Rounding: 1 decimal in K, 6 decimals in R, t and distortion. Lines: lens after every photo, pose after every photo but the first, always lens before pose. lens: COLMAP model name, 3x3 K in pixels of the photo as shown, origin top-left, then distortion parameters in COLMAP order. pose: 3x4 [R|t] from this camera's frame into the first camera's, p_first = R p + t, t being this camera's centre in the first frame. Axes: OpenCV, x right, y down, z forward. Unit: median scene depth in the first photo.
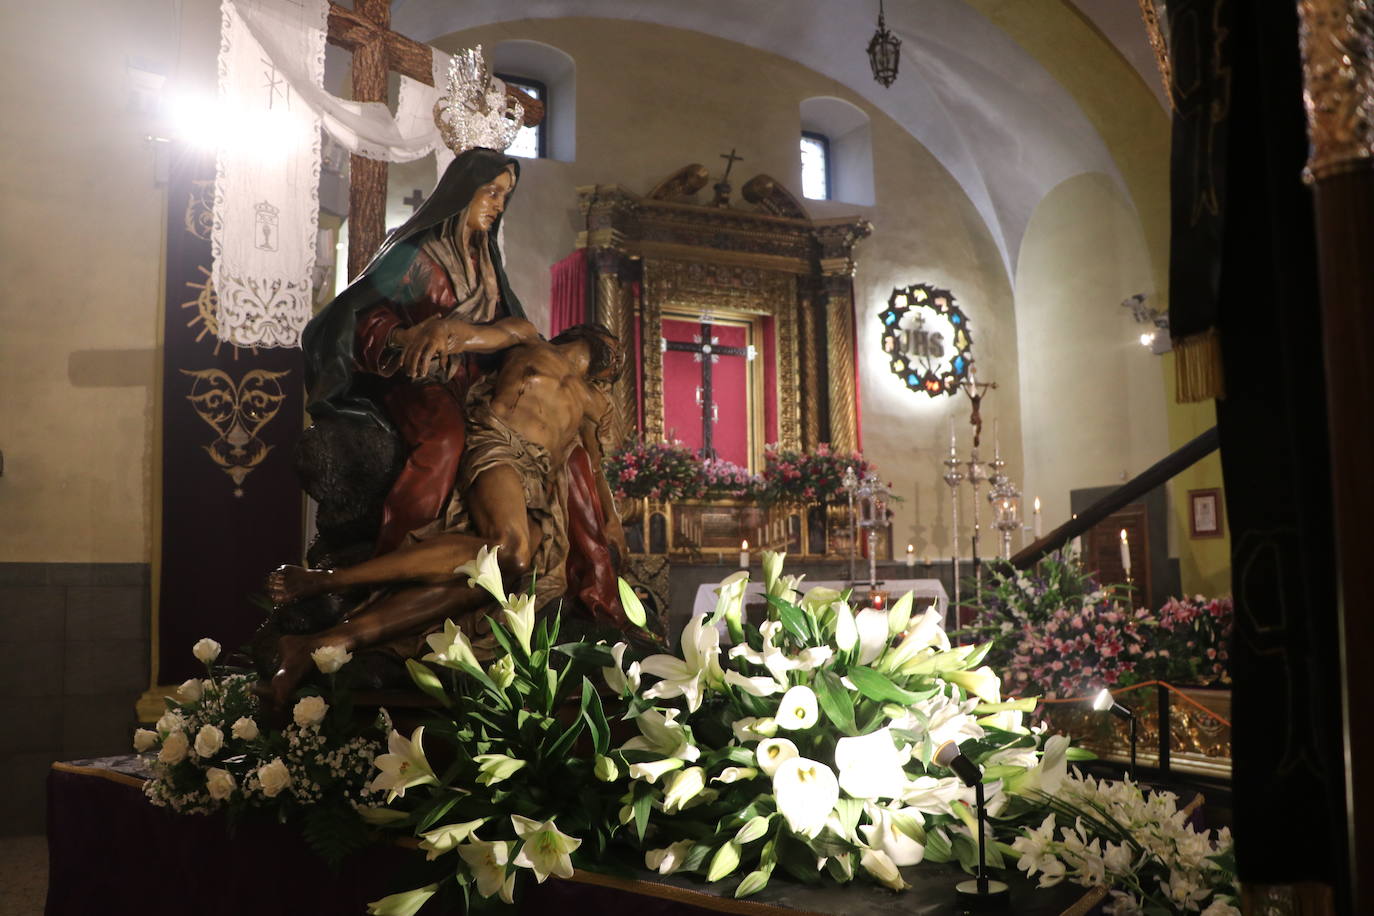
lens RADIAL K [[1124.3, 0, 675.6], [0, 1124.3, 465.0], [0, 0, 1]] dist [-0.179812, 0.142323]
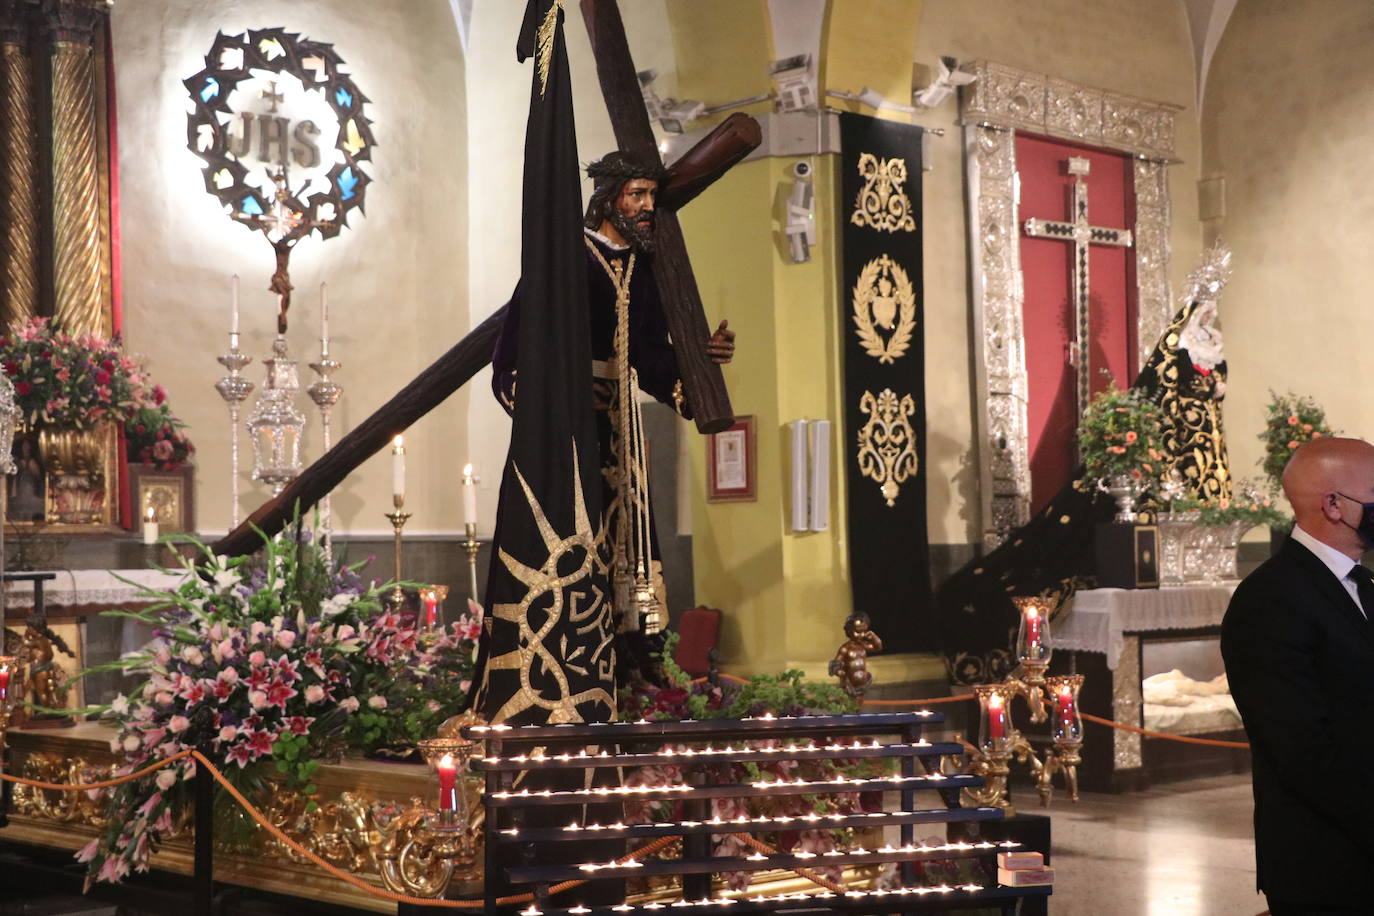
lens RADIAL K [[2047.0, 0, 671.0], [0, 2047.0, 496.4], [0, 0, 1]] dist [0.090640, 0.000000]
pose [[0.964858, 0.008365, 0.262640, 0.162469], [-0.026161, 0.997585, 0.064334, -0.005162], [-0.261468, -0.068944, 0.962747, -0.044072]]
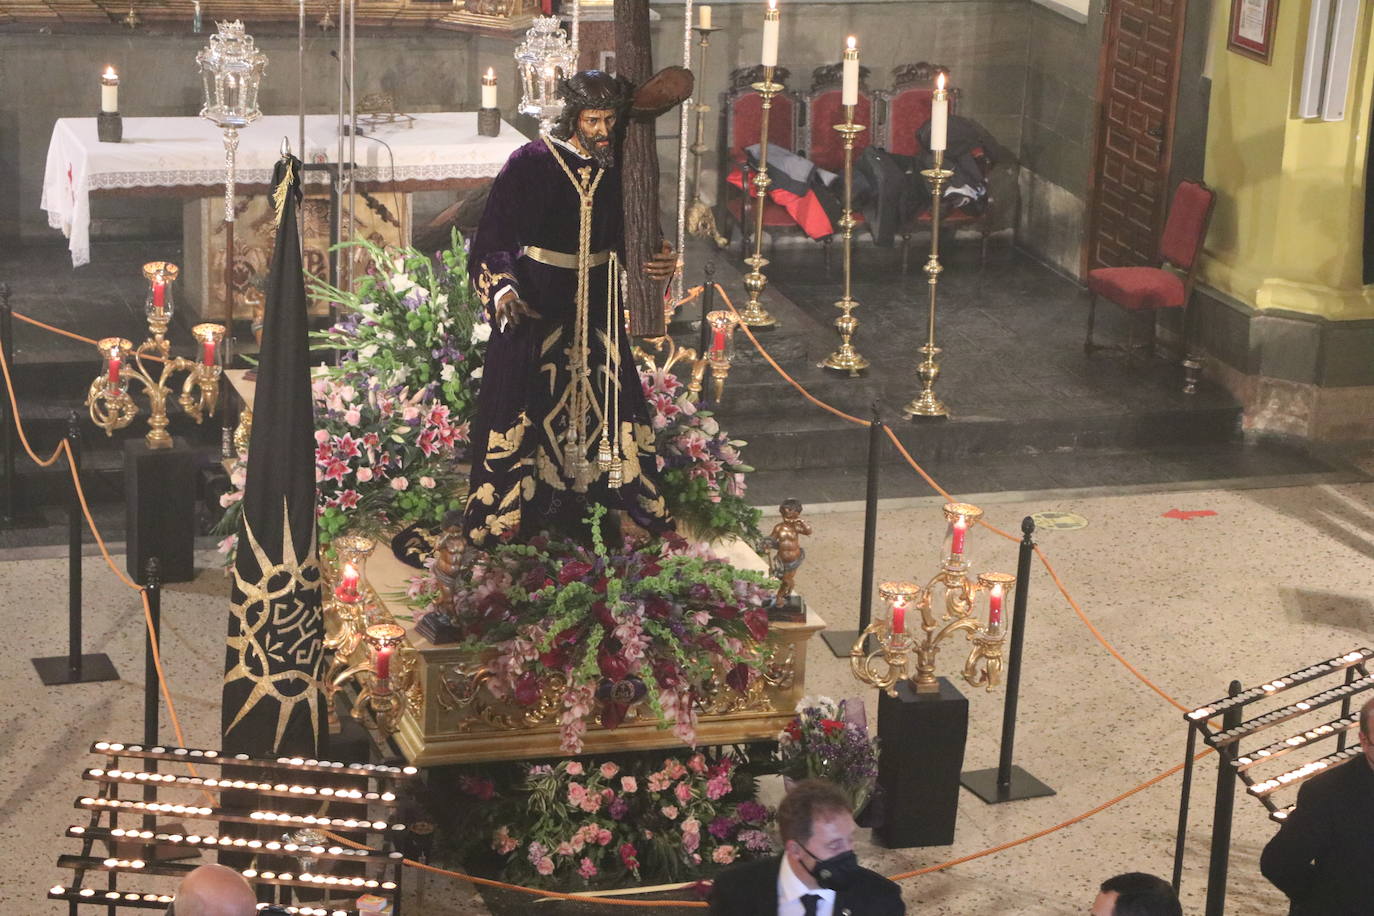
lens RADIAL K [[3657.0, 0, 673.0], [0, 3657.0, 469.7], [0, 0, 1]] dist [0.522627, 0.000000]
pose [[0.983594, 0.103951, -0.147432, 0.472833], [-0.038162, 0.918685, 0.393143, -0.361530], [0.176311, -0.381067, 0.907580, -0.499417]]
